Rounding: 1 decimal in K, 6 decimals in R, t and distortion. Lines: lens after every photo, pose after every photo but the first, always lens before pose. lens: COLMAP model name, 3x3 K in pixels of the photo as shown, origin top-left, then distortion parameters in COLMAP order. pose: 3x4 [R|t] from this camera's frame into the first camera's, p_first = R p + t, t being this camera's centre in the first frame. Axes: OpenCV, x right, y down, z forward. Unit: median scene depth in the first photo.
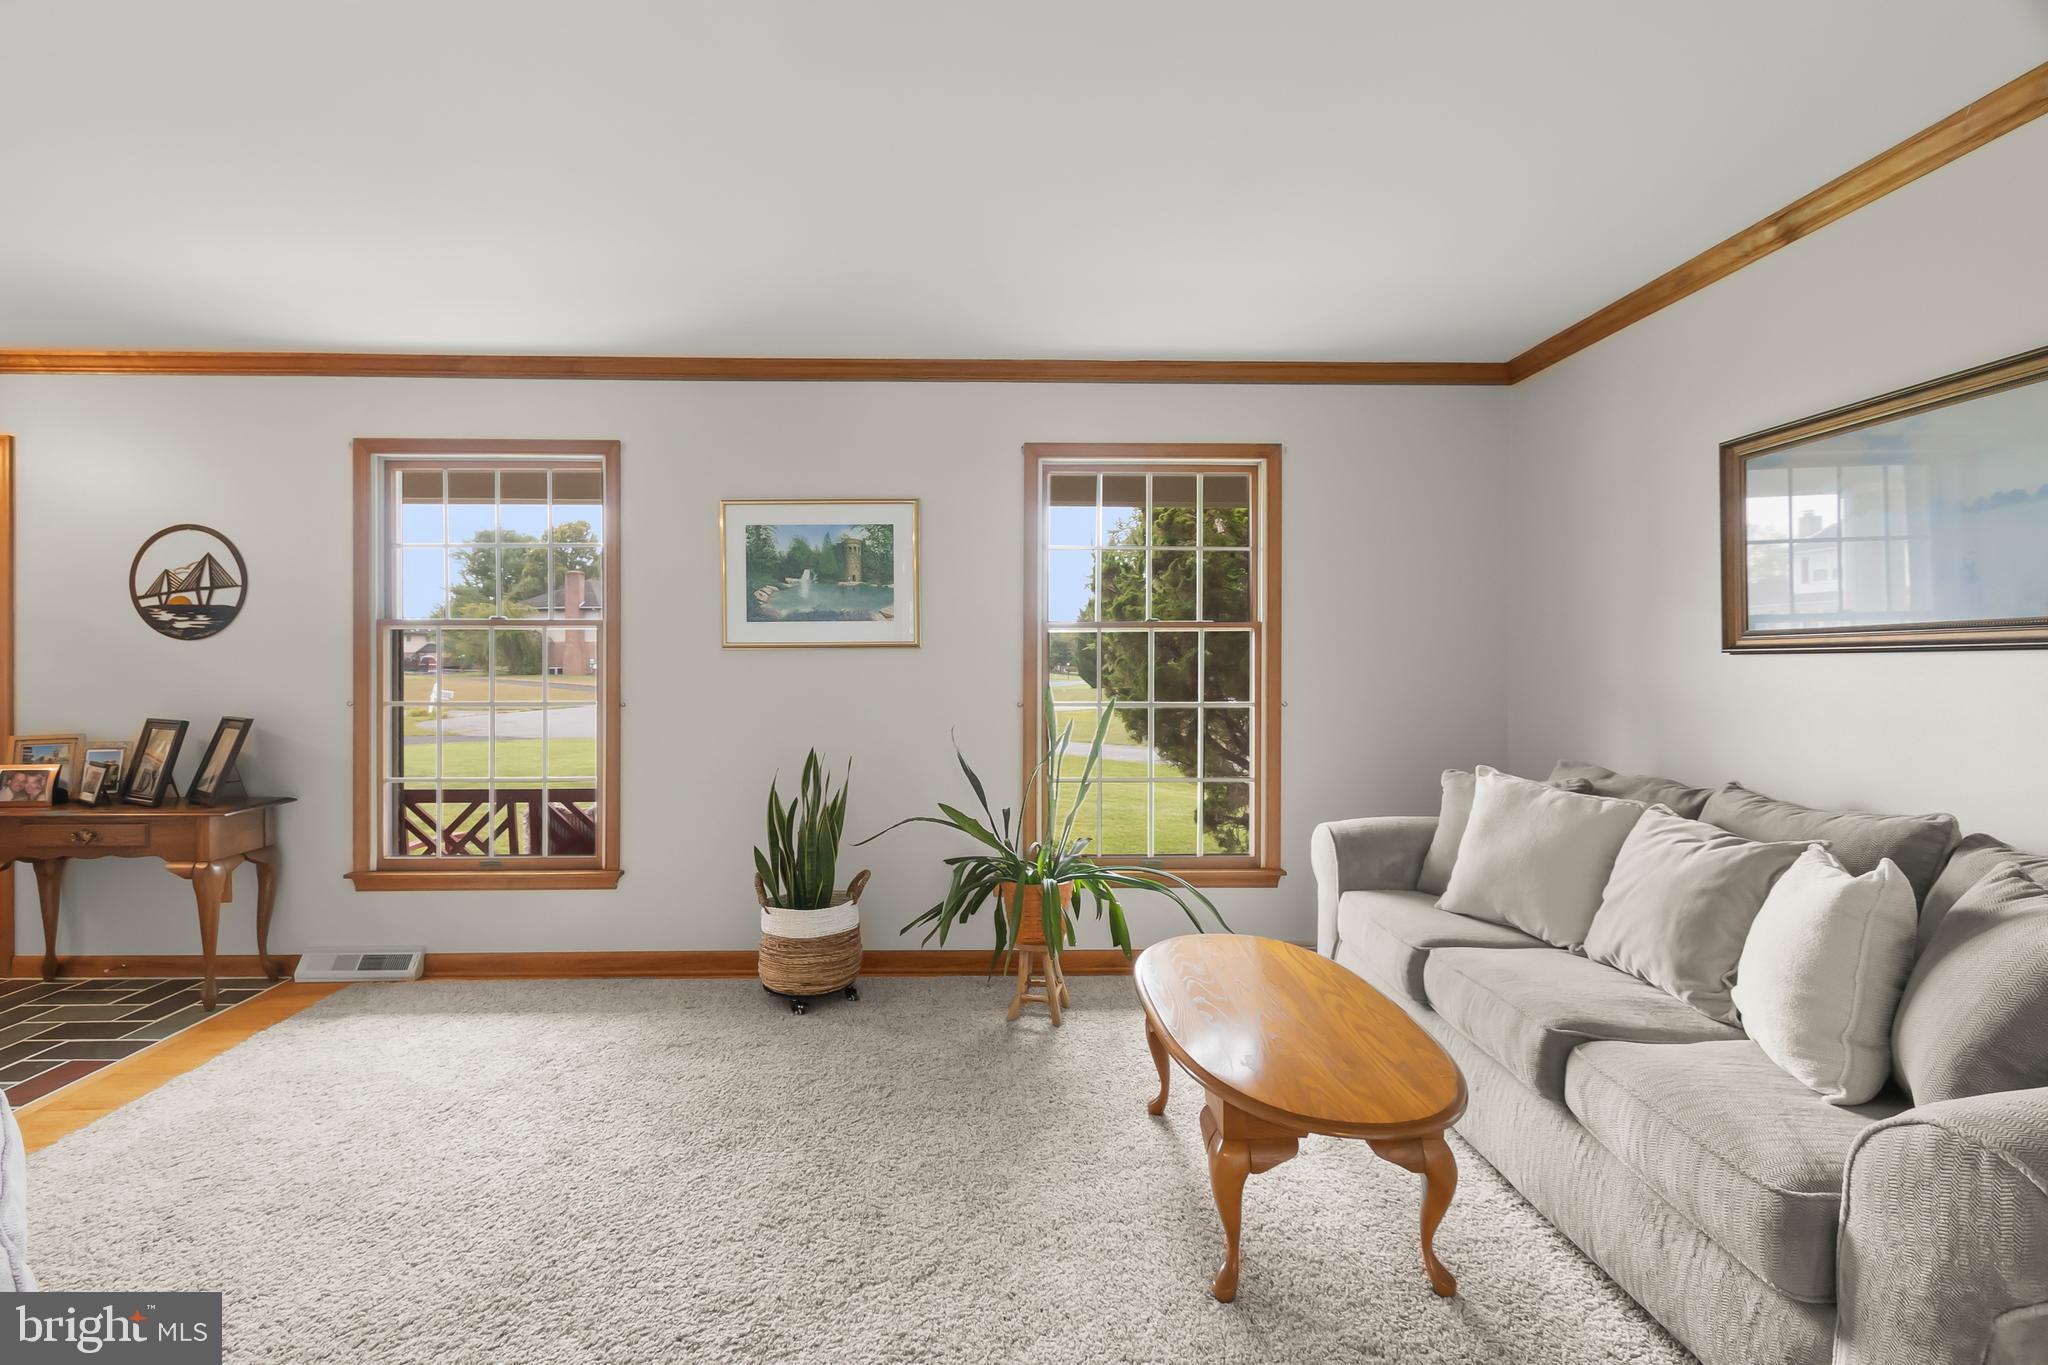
lens RADIAL K [[931.1, 0, 988.4], [0, 931.1, 666.0], [0, 0, 1]] dist [0.004755, -0.001526]
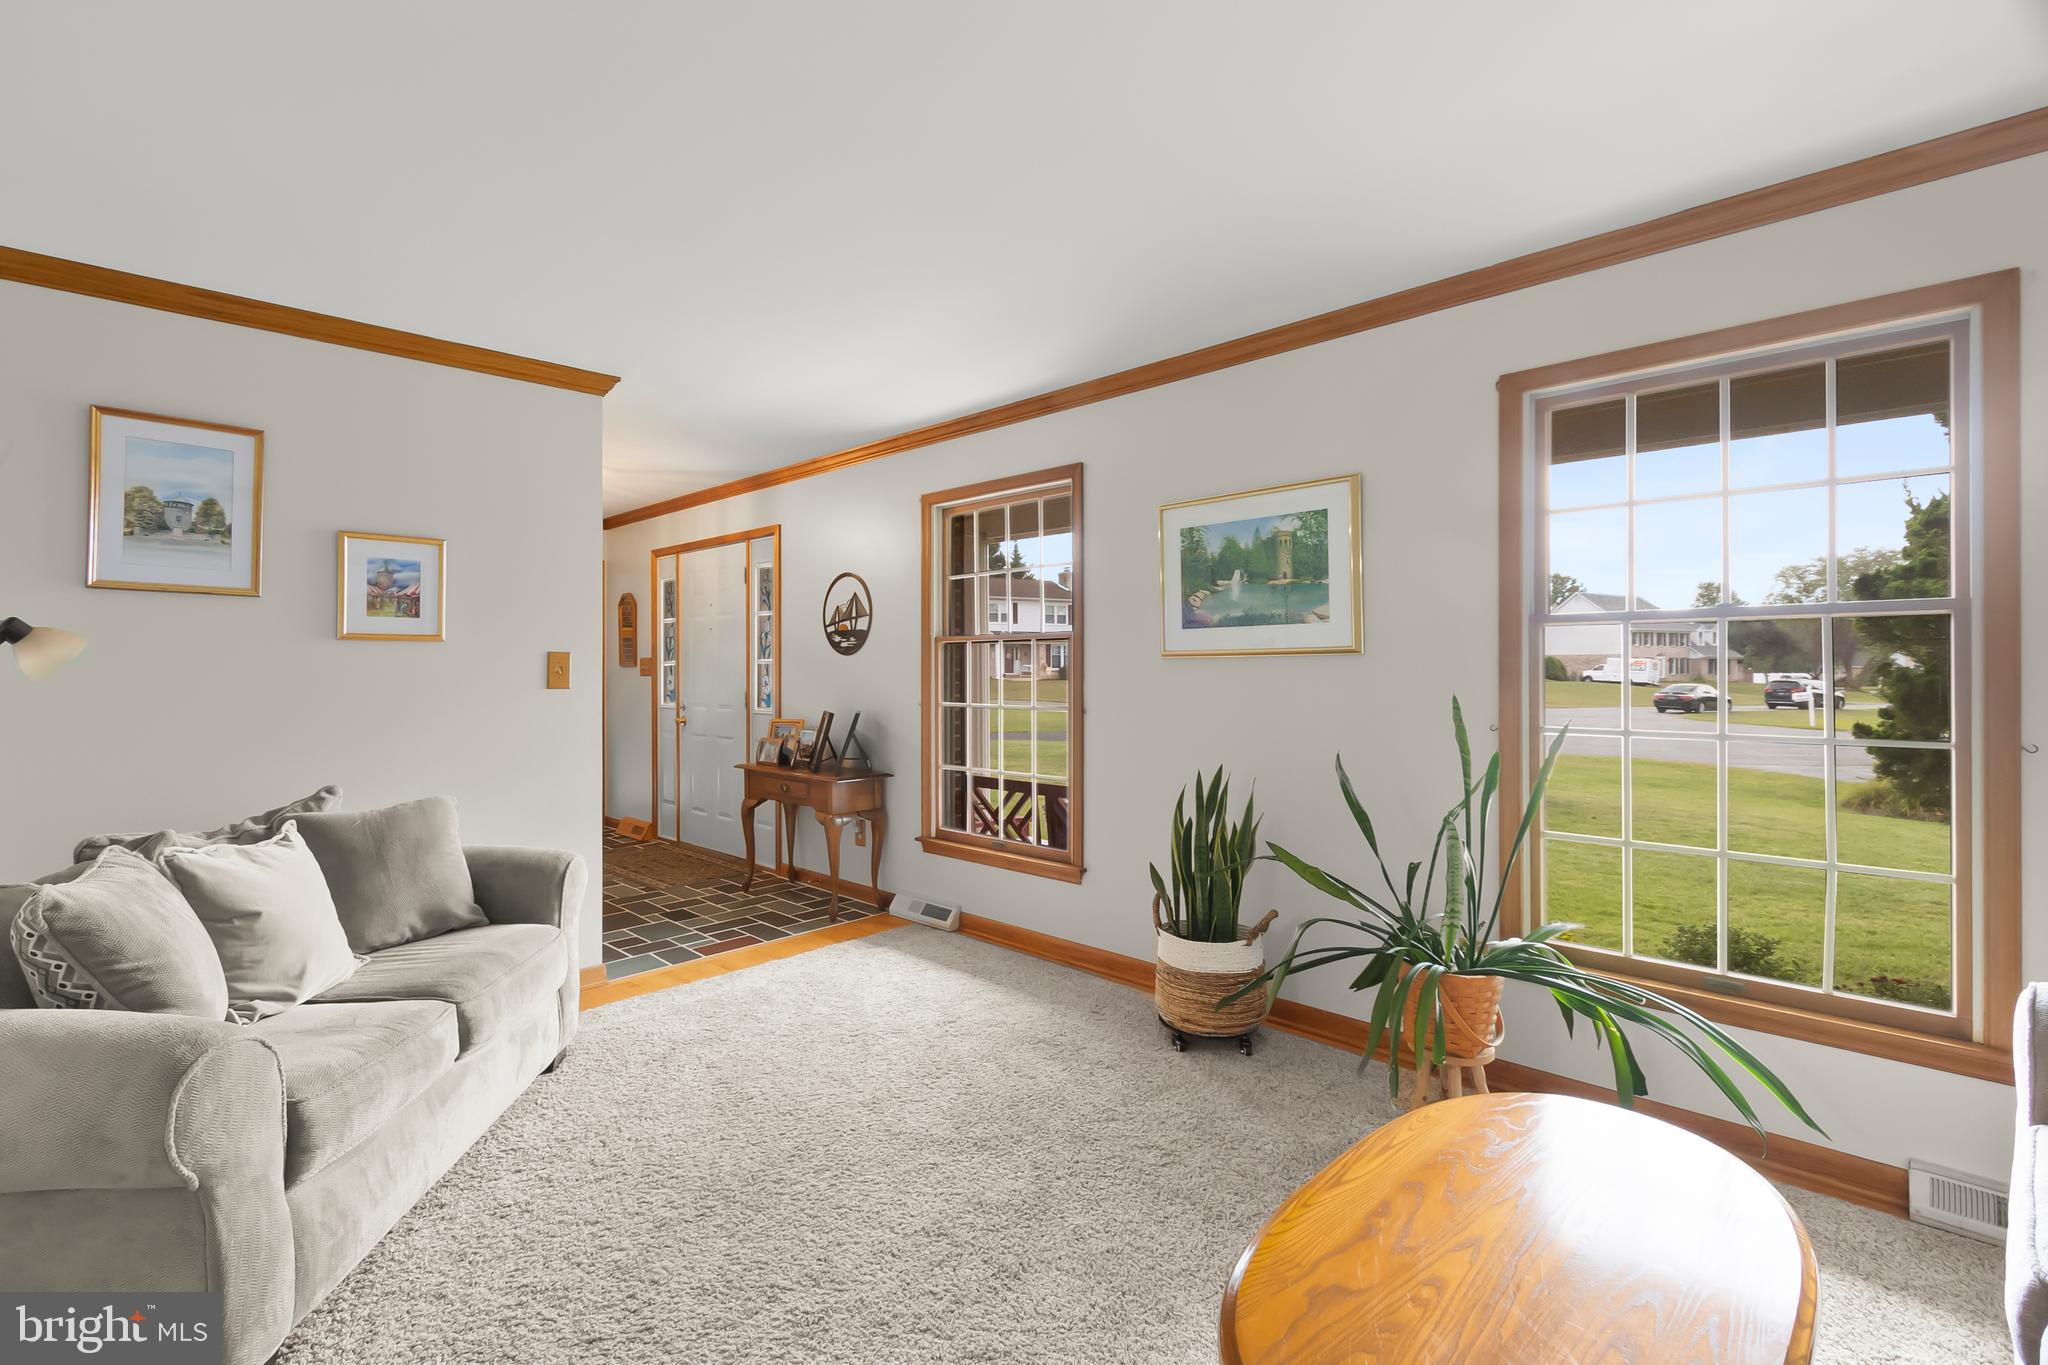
lens RADIAL K [[931.1, 0, 1021.2], [0, 931.1, 670.1], [0, 0, 1]] dist [0.004755, -0.001526]
pose [[0.690980, -0.000522, -0.722873, 0.328550], [-0.003338, 0.999987, -0.003913, -0.000906], [0.722866, 0.005117, 0.690969, 0.221008]]
